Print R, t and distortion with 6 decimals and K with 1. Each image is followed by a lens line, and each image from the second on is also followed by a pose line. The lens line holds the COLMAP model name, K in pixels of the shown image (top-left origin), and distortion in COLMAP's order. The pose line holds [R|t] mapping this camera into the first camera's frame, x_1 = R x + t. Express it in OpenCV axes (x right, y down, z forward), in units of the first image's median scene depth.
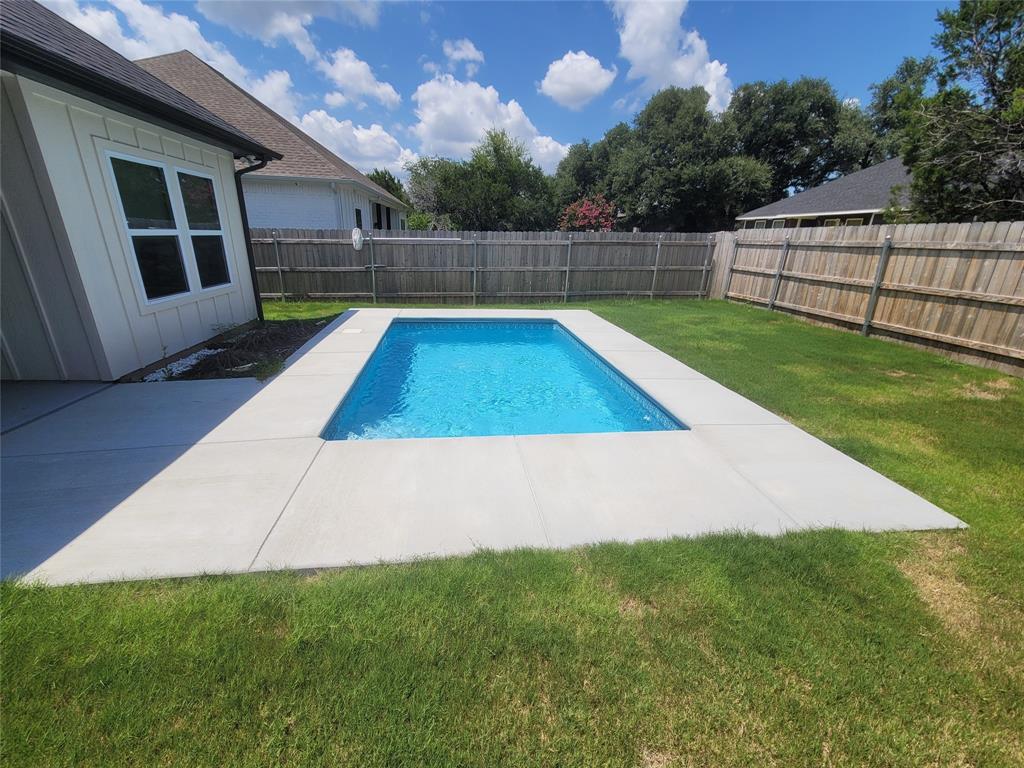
lens RADIAL K [[417.7, 0, 508.4], [0, 417.7, 389.0], [0, 0, 1]] dist [-0.001254, -0.002792]
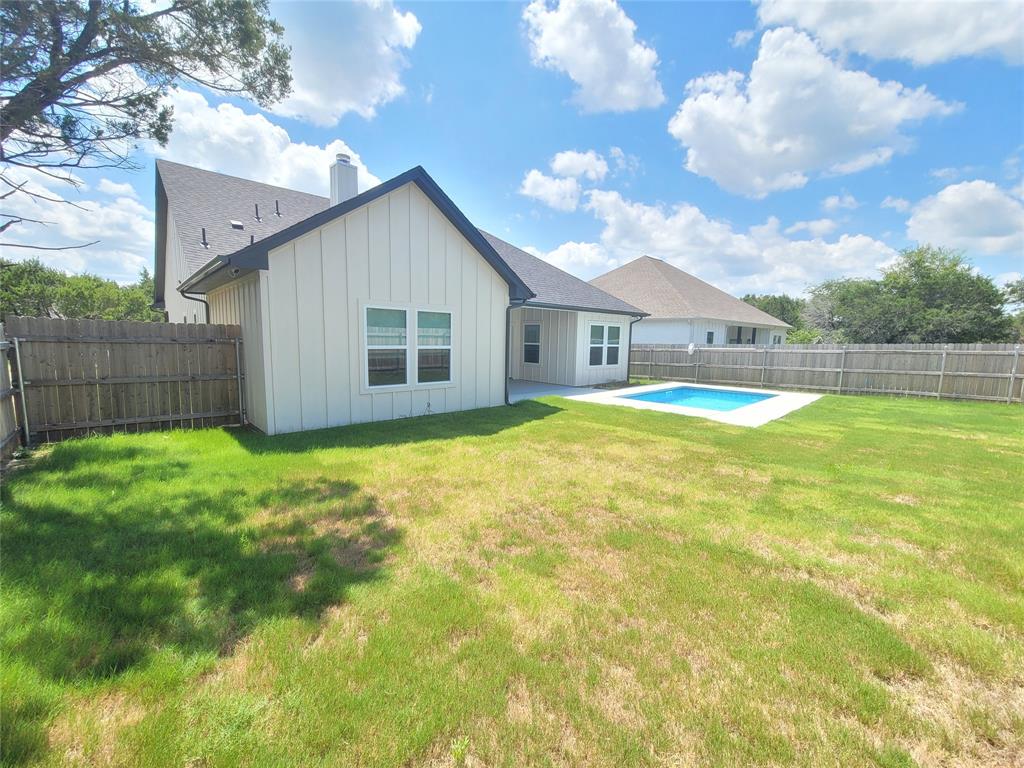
lens RADIAL K [[417.7, 0, 508.4], [0, 417.7, 389.0], [0, 0, 1]] dist [-0.001254, -0.002792]
pose [[0.602995, 0.075238, -0.794189, 1.027626], [-0.275061, 0.954102, -0.118455, 0.396732], [0.748824, 0.289878, 0.596014, -1.029906]]
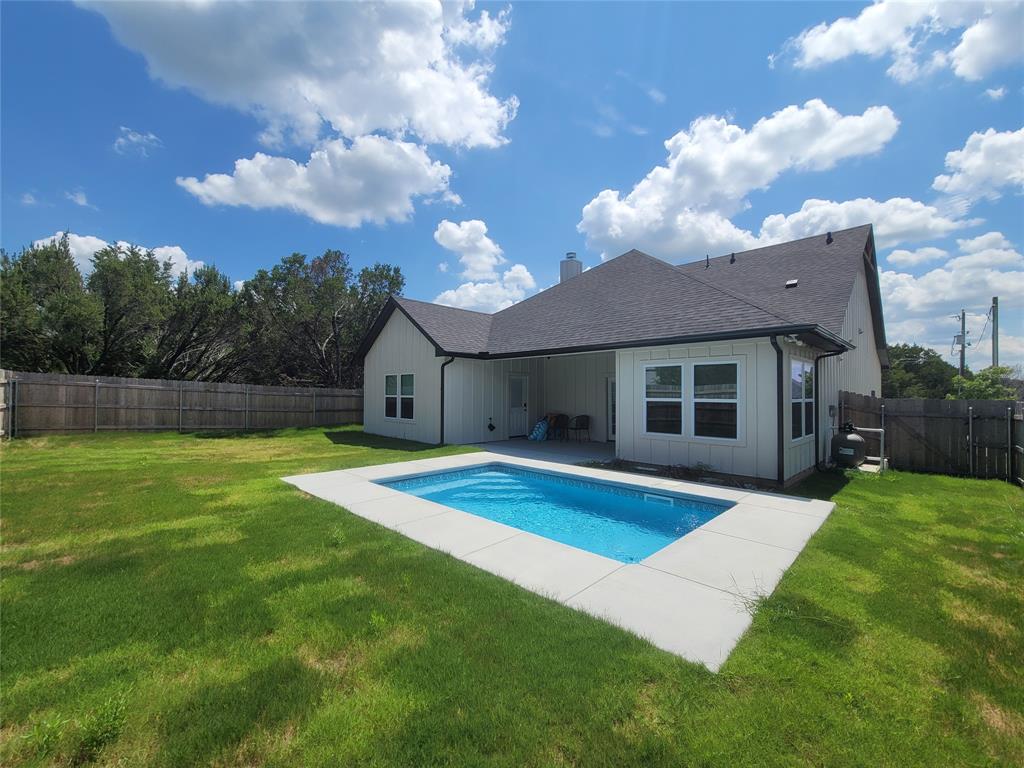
lens RADIAL K [[403.0, 0, 512.0], [0, 403.0, 384.0], [0, 0, 1]] dist [-0.001575, -0.002908]
pose [[-0.785433, -0.034690, -0.617974, 0.645287], [-0.232192, 0.942025, 0.242231, -0.585341], [0.573744, 0.333745, -0.747952, 1.570372]]
